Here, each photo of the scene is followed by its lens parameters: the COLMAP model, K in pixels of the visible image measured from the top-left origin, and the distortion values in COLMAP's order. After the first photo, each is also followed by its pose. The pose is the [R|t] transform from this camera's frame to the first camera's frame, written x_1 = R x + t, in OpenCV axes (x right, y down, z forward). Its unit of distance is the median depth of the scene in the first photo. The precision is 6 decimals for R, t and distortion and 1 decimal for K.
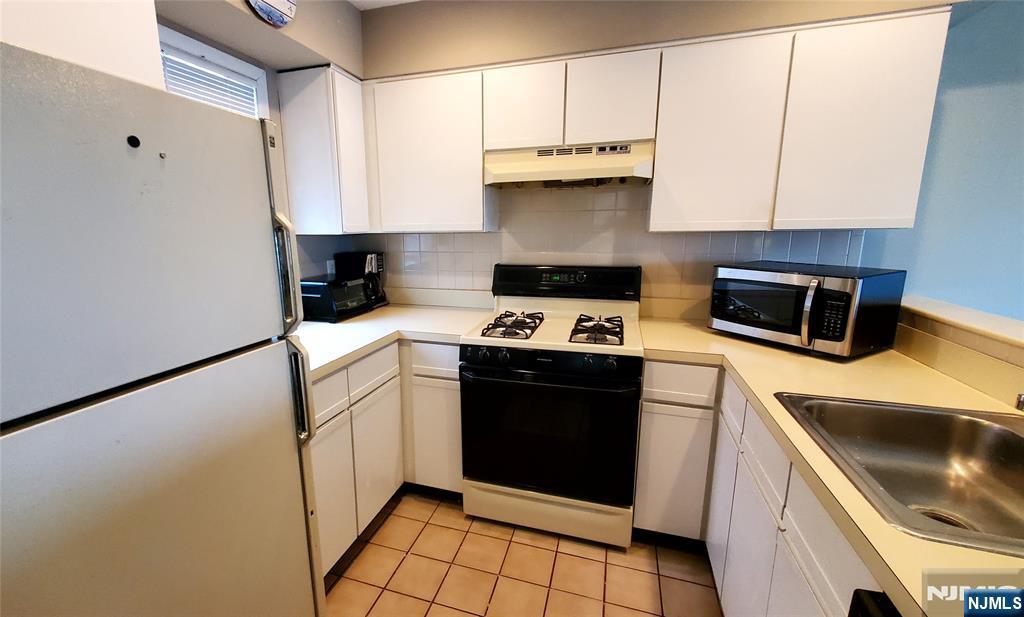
lens RADIAL K [[432.4, 0, 474.4], [0, 432.4, 313.1], [0, 0, 1]] dist [-0.001953, -0.000716]
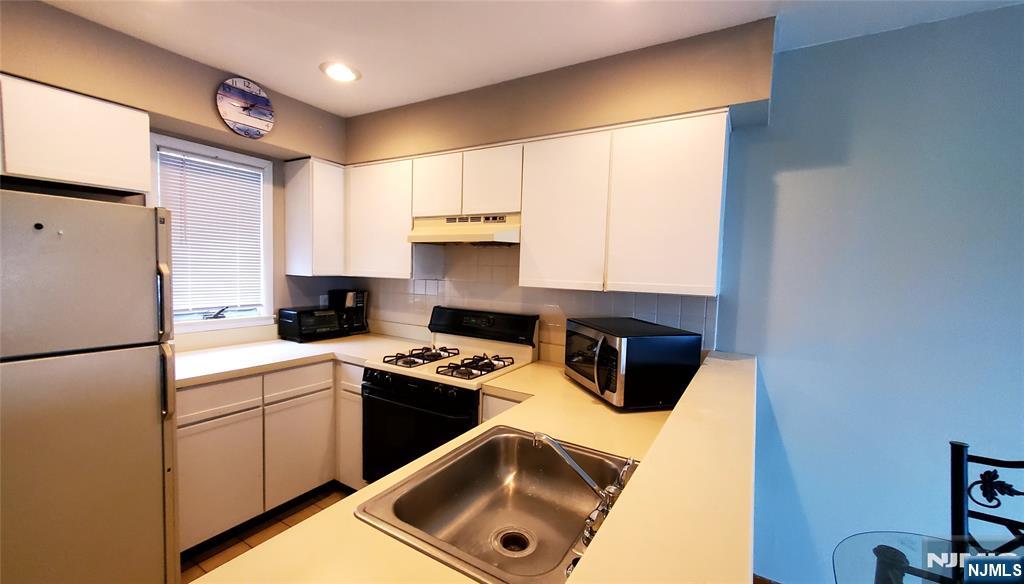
lens RADIAL K [[410.9, 0, 505.9], [0, 410.9, 295.6], [0, 0, 1]] dist [0.000993, -0.001435]
pose [[0.973734, 0.056788, -0.220495, 0.597551], [-0.085404, 0.988788, -0.122494, -0.021192], [0.211067, 0.138107, 0.967666, -0.093788]]
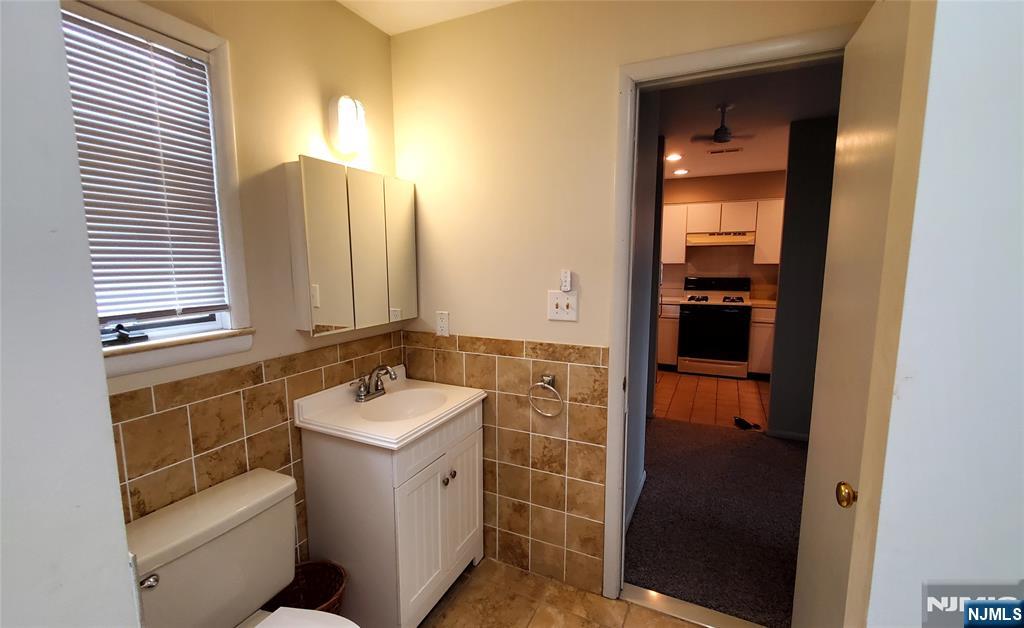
lens RADIAL K [[441.3, 0, 511.9], [0, 441.3, 316.0], [0, 0, 1]] dist [0.002478, 0.000082]
pose [[0.991471, 0.021644, -0.128518, -0.707055], [-0.031177, 0.996871, -0.072635, 0.372099], [0.126544, 0.076022, 0.989044, -1.835022]]
